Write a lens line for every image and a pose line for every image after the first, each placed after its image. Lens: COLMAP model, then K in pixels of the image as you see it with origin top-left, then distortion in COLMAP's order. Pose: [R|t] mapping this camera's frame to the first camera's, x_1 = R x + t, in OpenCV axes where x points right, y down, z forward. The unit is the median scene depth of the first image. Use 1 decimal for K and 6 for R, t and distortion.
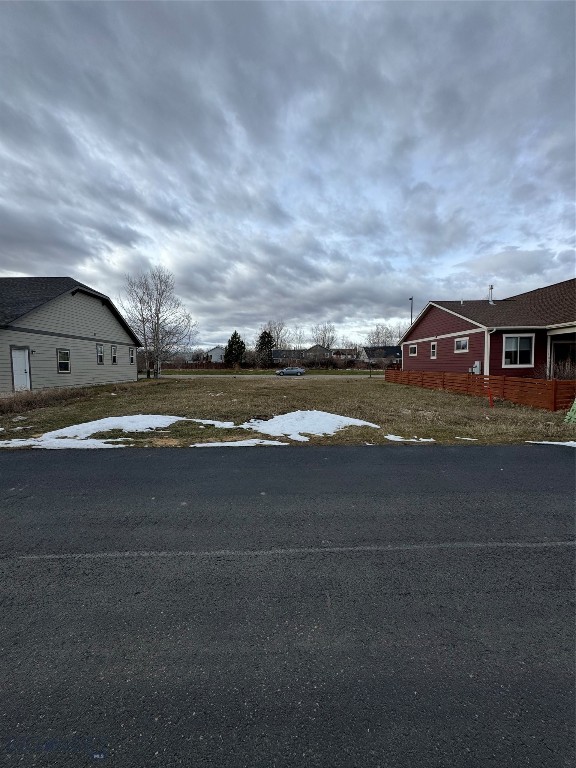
lens RADIAL K [[307.9, 0, 288.0], [0, 307.9, 384.0], [0, 0, 1]] dist [0.000376, 0.000097]
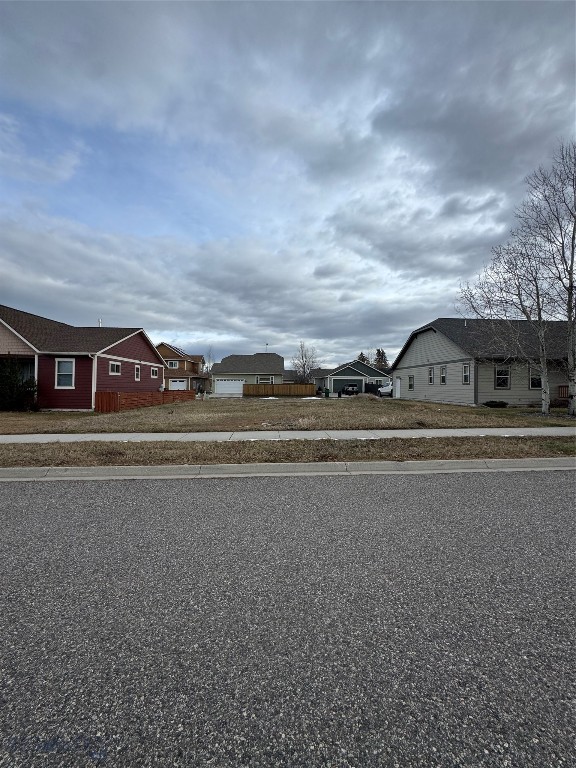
lens RADIAL K [[307.9, 0, 288.0], [0, 307.9, 384.0], [0, 0, 1]] dist [0.000376, 0.000097]
pose [[-0.999208, 0.003514, -0.039633, -0.027810], [0.001426, 0.998616, 0.052580, -0.232238], [0.039763, 0.052482, -0.997830, 3.881712]]
